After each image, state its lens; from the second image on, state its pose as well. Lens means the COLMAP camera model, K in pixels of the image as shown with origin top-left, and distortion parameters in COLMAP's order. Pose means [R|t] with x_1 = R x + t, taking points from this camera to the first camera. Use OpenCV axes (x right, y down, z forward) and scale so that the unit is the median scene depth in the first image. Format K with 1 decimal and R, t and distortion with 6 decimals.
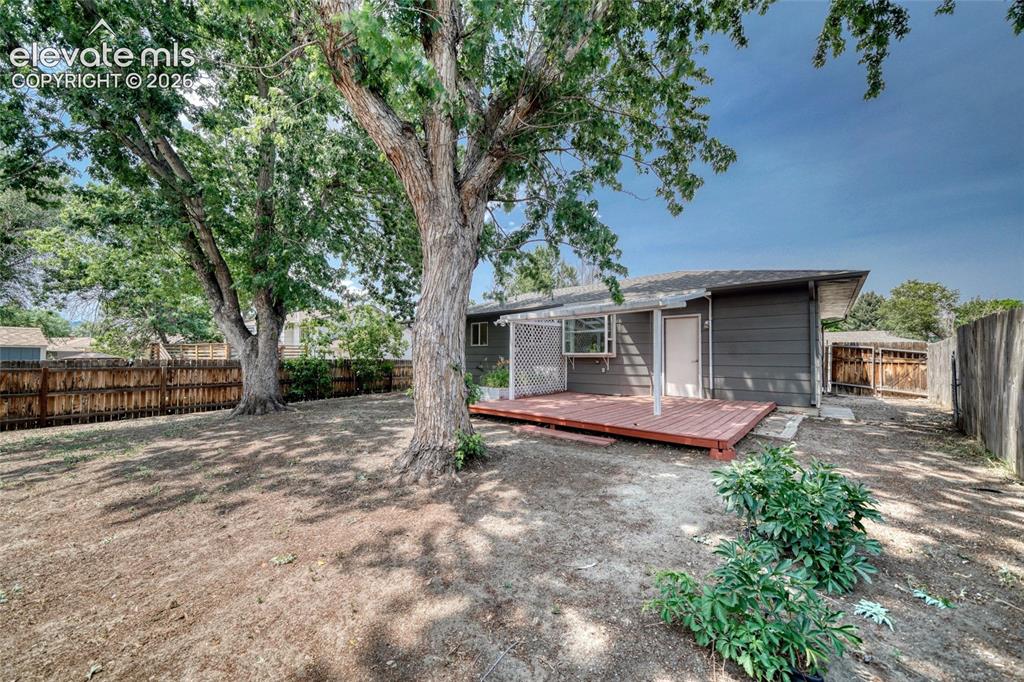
lens RADIAL K [[360.7, 0, 505.3], [0, 360.7, 351.7], [0, 0, 1]] dist [-0.006704, -0.000267]
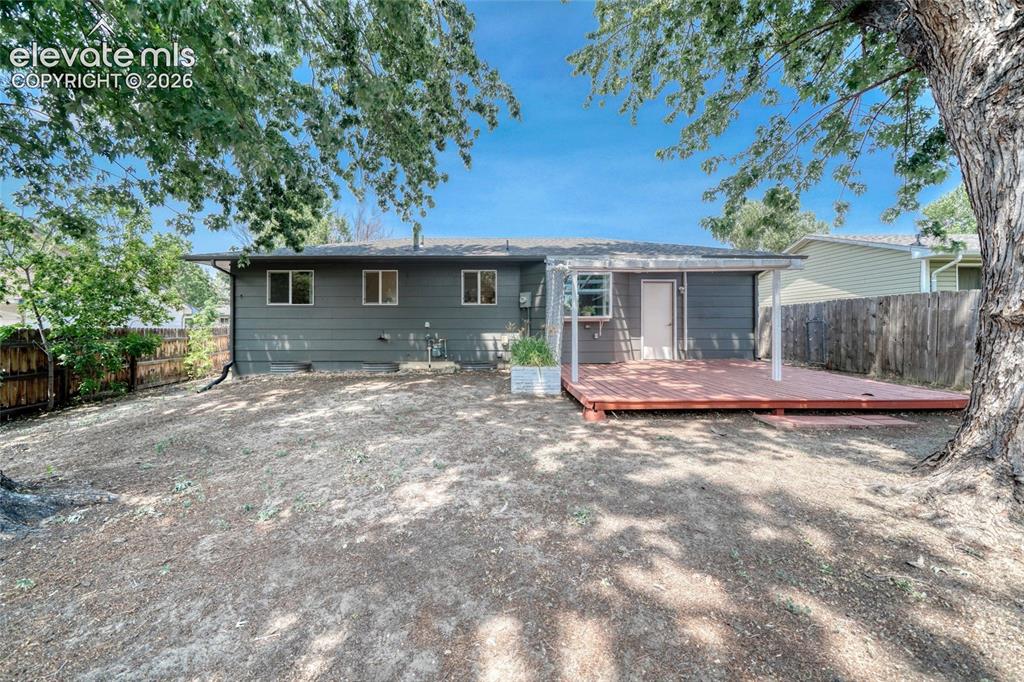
lens RADIAL K [[360.7, 0, 505.6], [0, 360.7, 321.6], [0, 0, 1]] dist [-0.006704, -0.000267]
pose [[0.744739, -0.005053, 0.667337, -0.526612], [-0.004367, 0.999913, 0.012444, 0.007068], [-0.667342, -0.012182, 0.744652, 0.543564]]
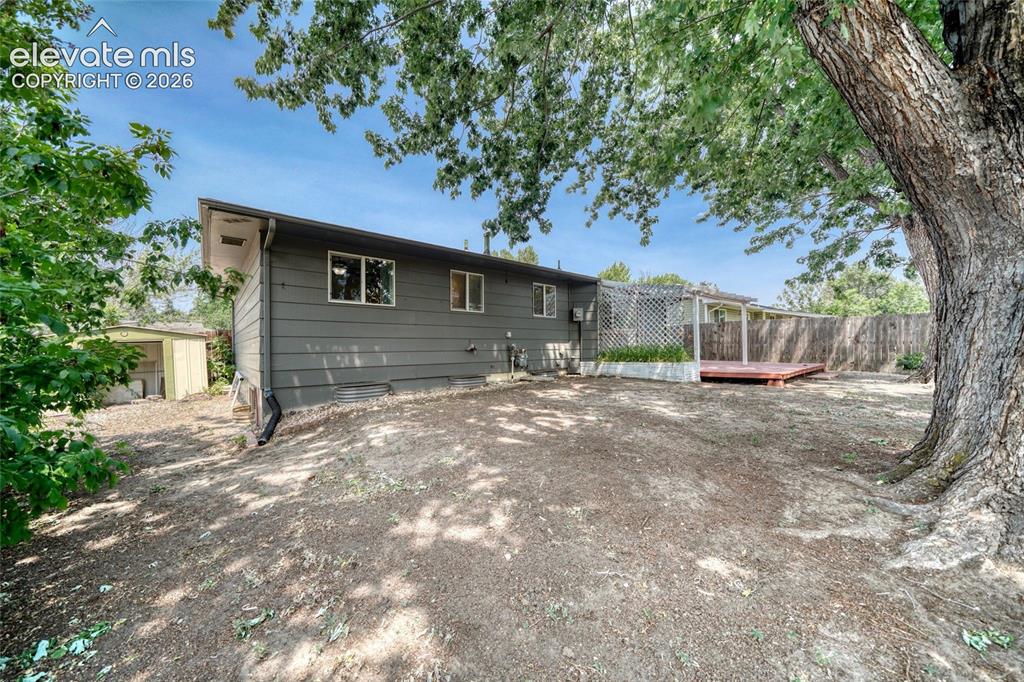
lens RADIAL K [[360.7, 0, 511.8], [0, 360.7, 341.4], [0, 0, 1]] dist [-0.006704, -0.000267]
pose [[0.119621, 0.004350, 0.992810, -1.003896], [-0.007169, 0.999968, -0.003517, 0.052732], [-0.992794, -0.006696, 0.119648, 1.340729]]
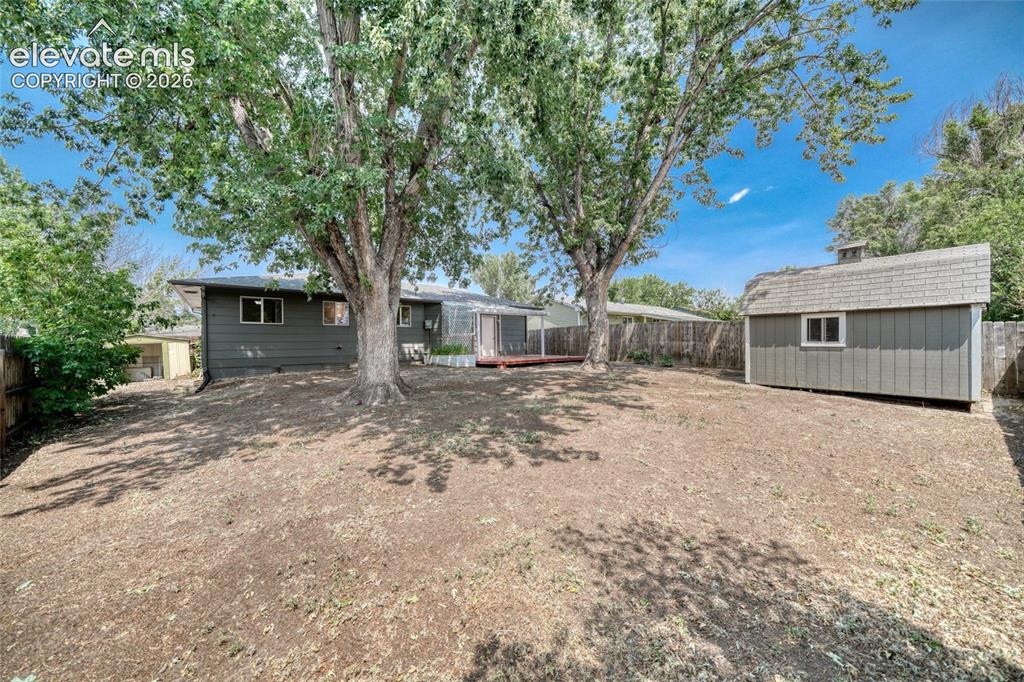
lens RADIAL K [[360.7, 0, 508.9], [0, 360.7, 343.3], [0, 0, 1]] dist [-0.006704, -0.000267]
pose [[0.158354, -0.006317, 0.987362, -1.505044], [-0.002371, 0.999974, 0.006778, 0.039177], [-0.987380, -0.003415, 0.158335, 0.587347]]
